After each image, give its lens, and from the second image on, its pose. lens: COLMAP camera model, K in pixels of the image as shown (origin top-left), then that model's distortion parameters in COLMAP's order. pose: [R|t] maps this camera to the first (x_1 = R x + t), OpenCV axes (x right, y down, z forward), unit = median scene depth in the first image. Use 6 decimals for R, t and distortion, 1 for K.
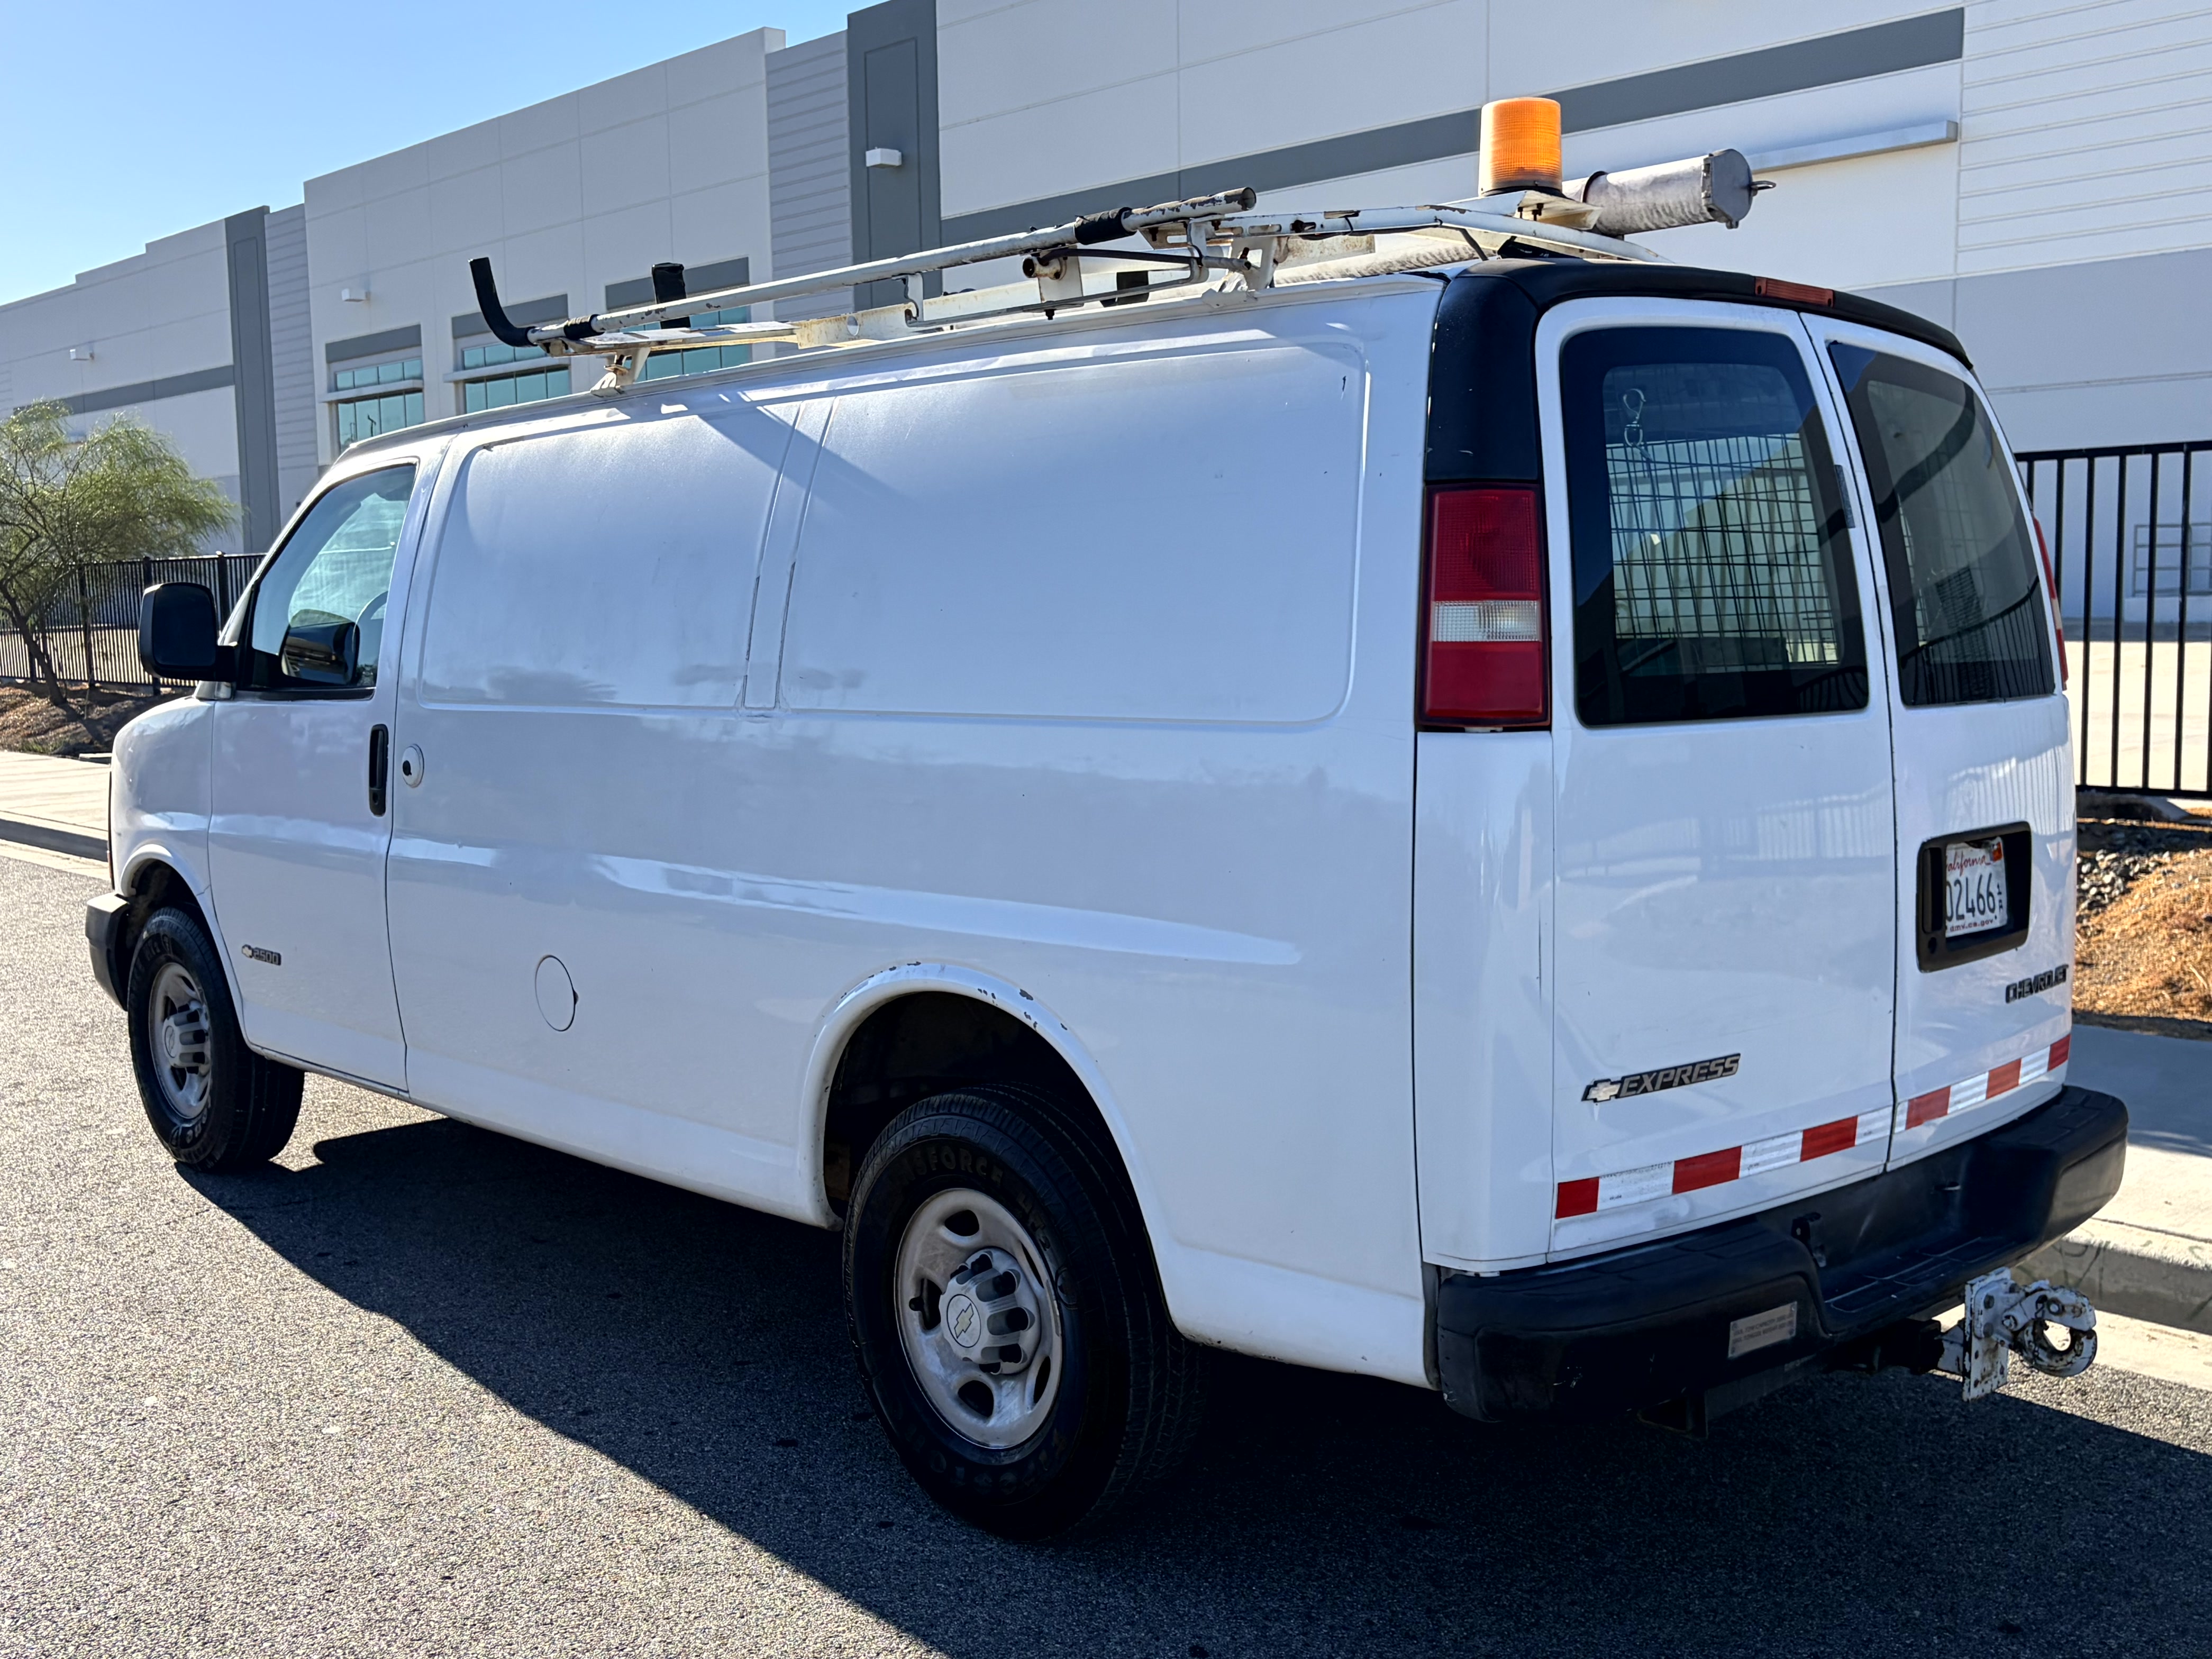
lens RADIAL K [[2235.8, 0, 1106.0], [0, 2235.8, 829.5], [0, 0, 1]] dist [0.088155, -0.191611]
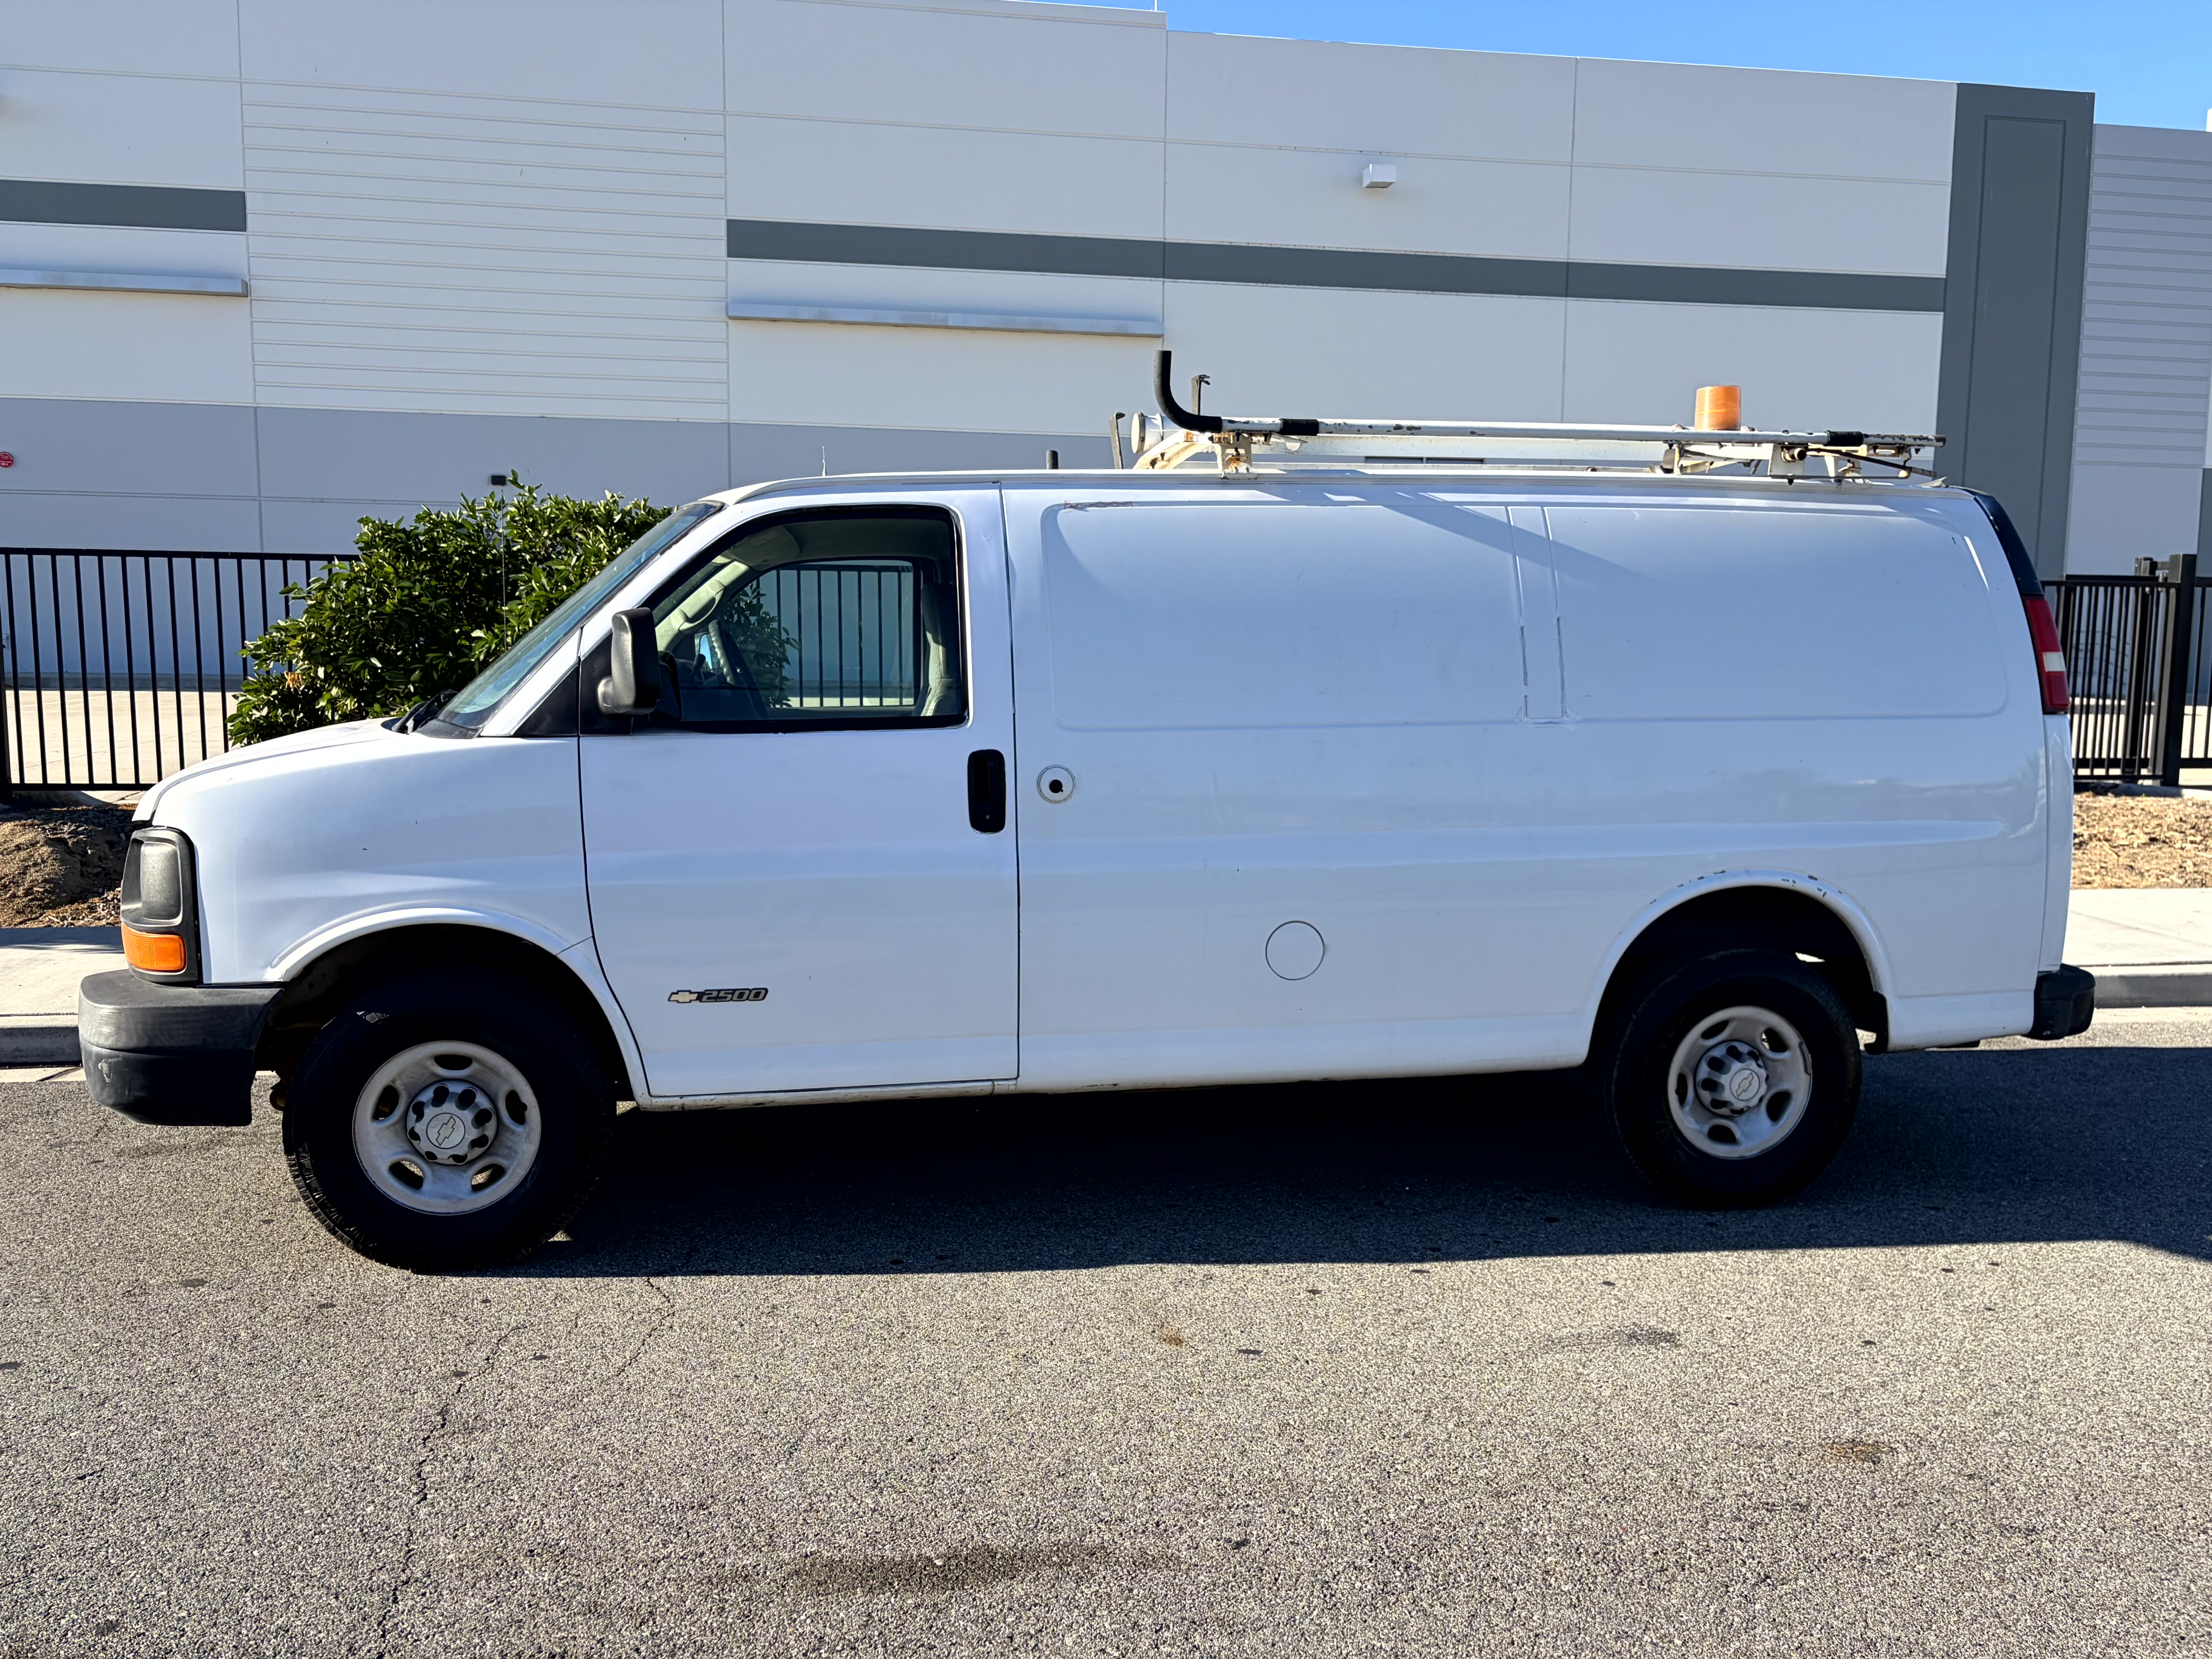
lens RADIAL K [[1695.6, 0, 1106.0], [0, 1695.6, 829.5], [0, 0, 1]] dist [0.038951, -0.038035]
pose [[0.550949, -0.067326, 0.831819, -1.201979], [0.072498, 0.996834, 0.032664, -0.037795], [-0.831384, 0.042309, 0.554086, 0.613915]]
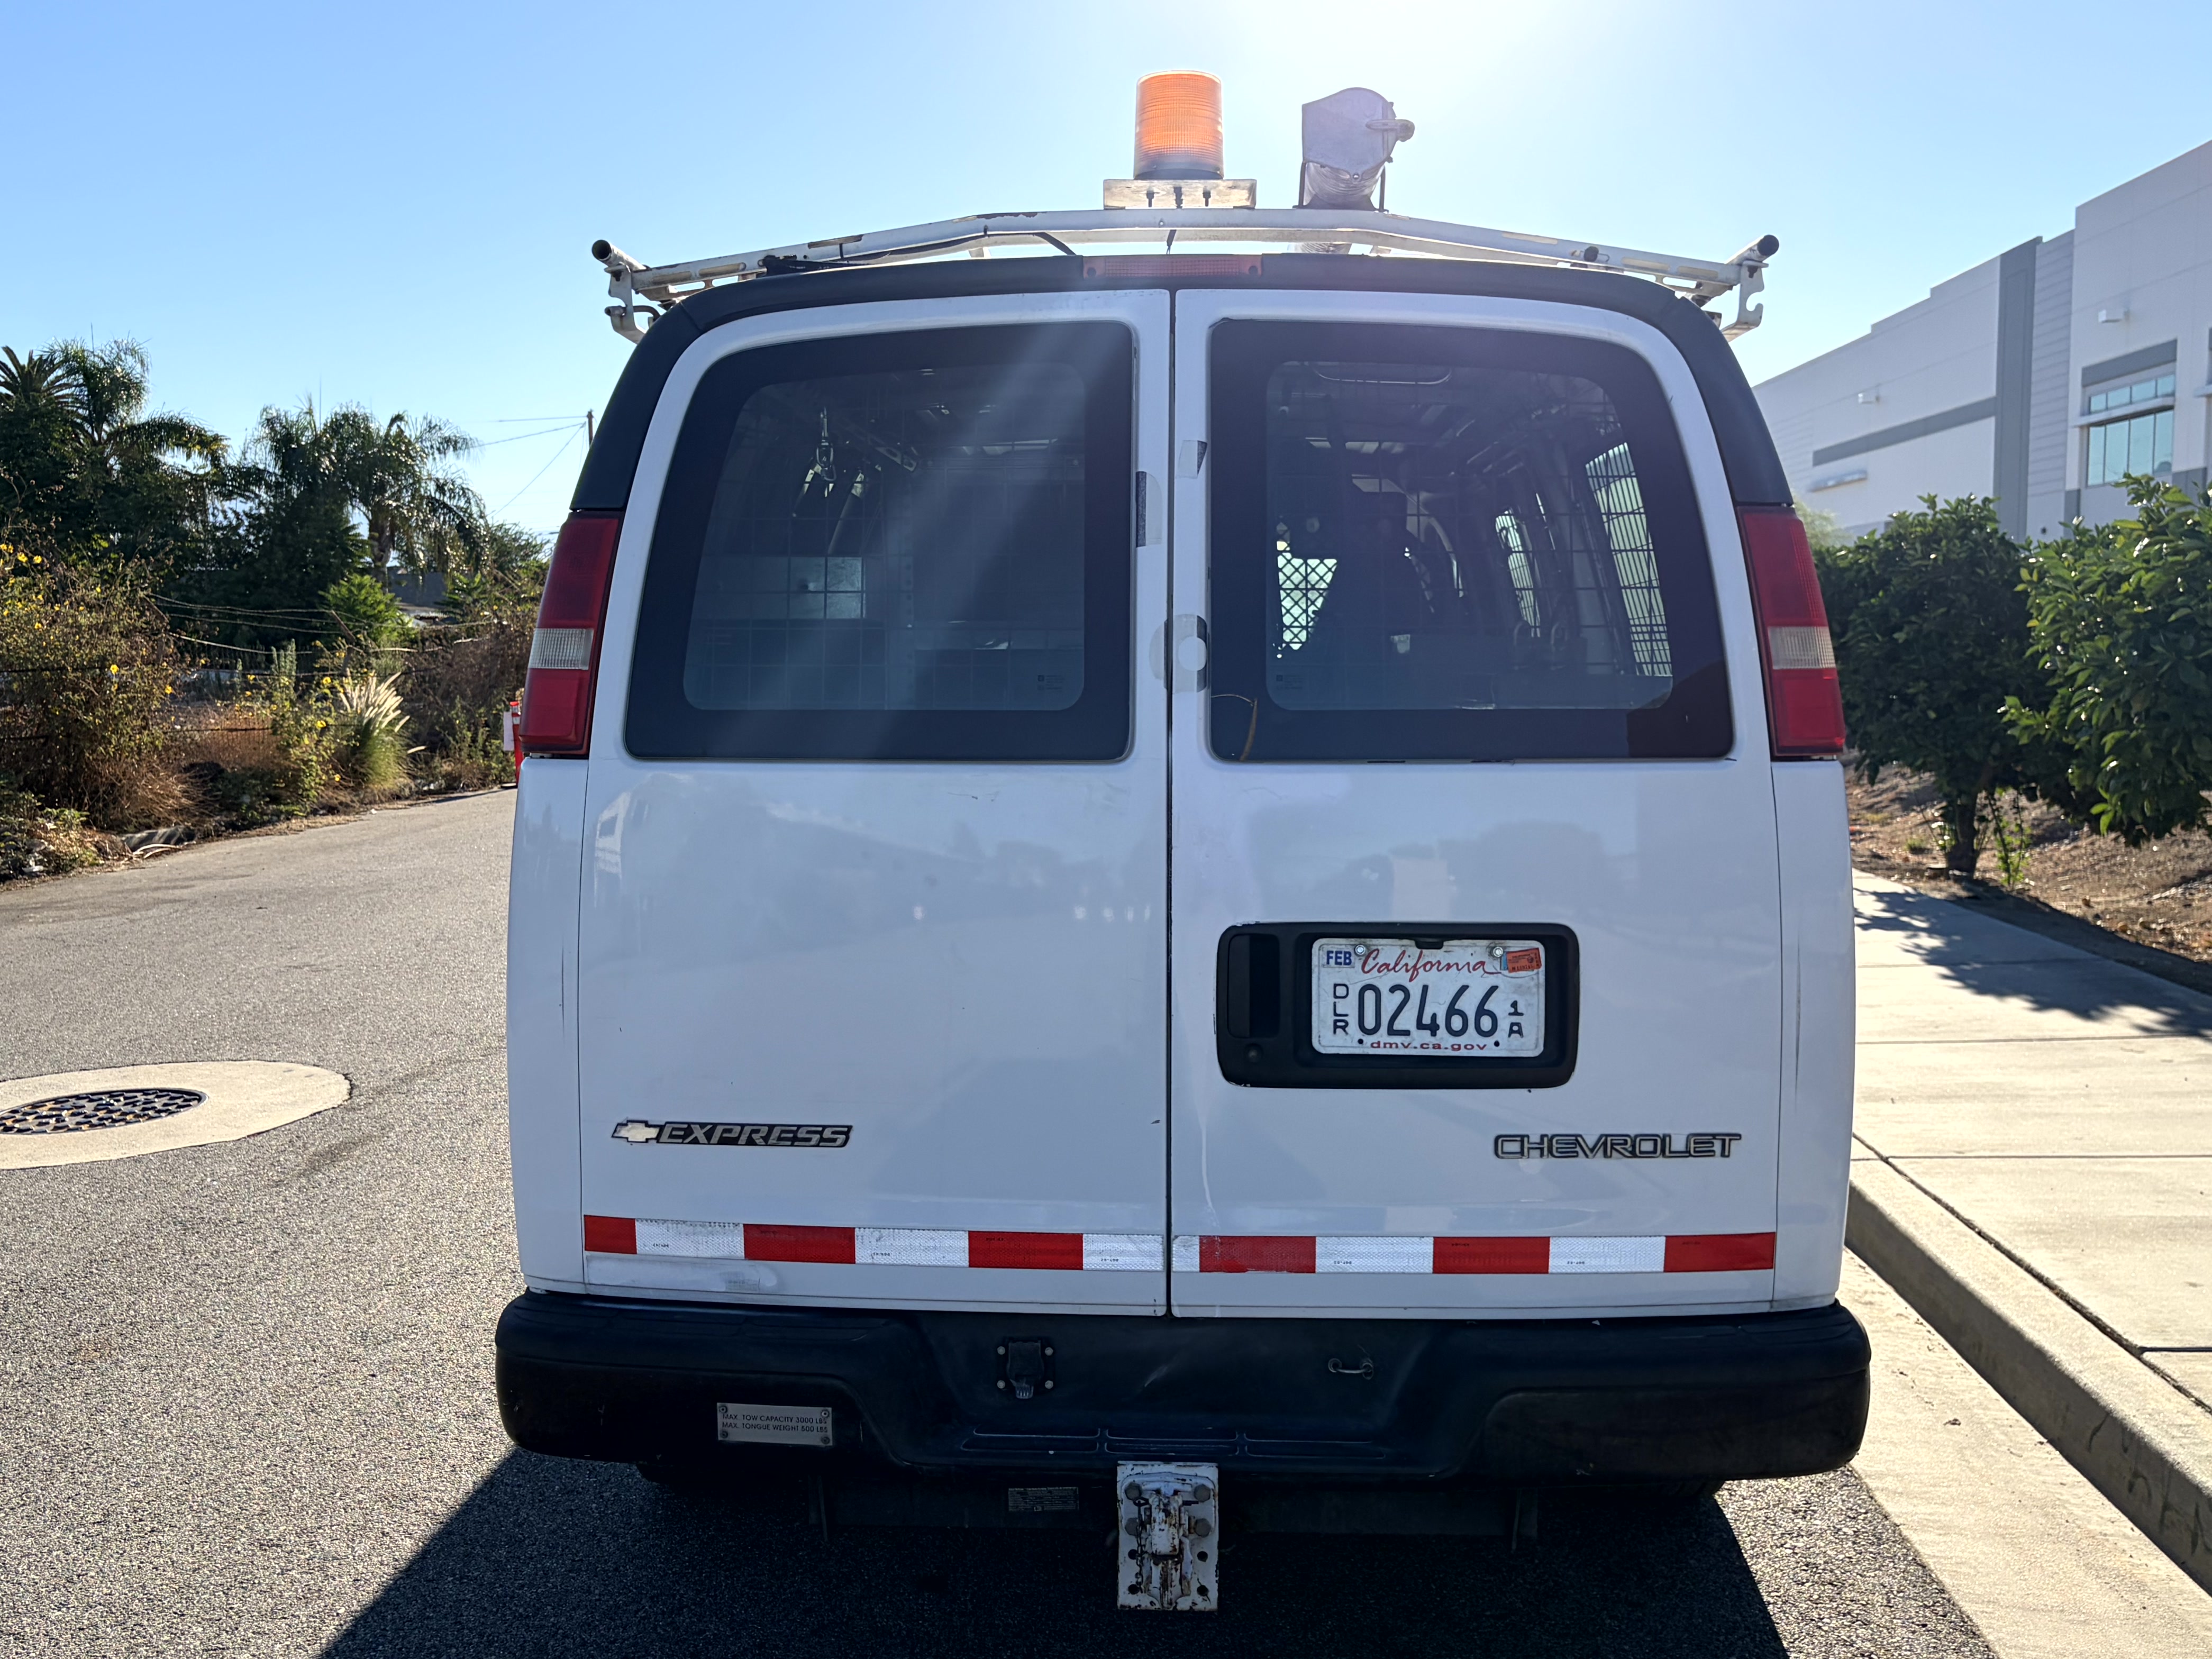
lens RADIAL K [[2169.1, 0, 1106.0], [0, 2169.1, 829.5], [0, 0, 1]] dist [0.018733, 0.009845]
pose [[0.687186, 0.066454, -0.723435, 0.765609], [-0.072112, 0.997129, 0.023097, -0.037516], [0.722893, 0.036296, 0.690006, 0.364386]]
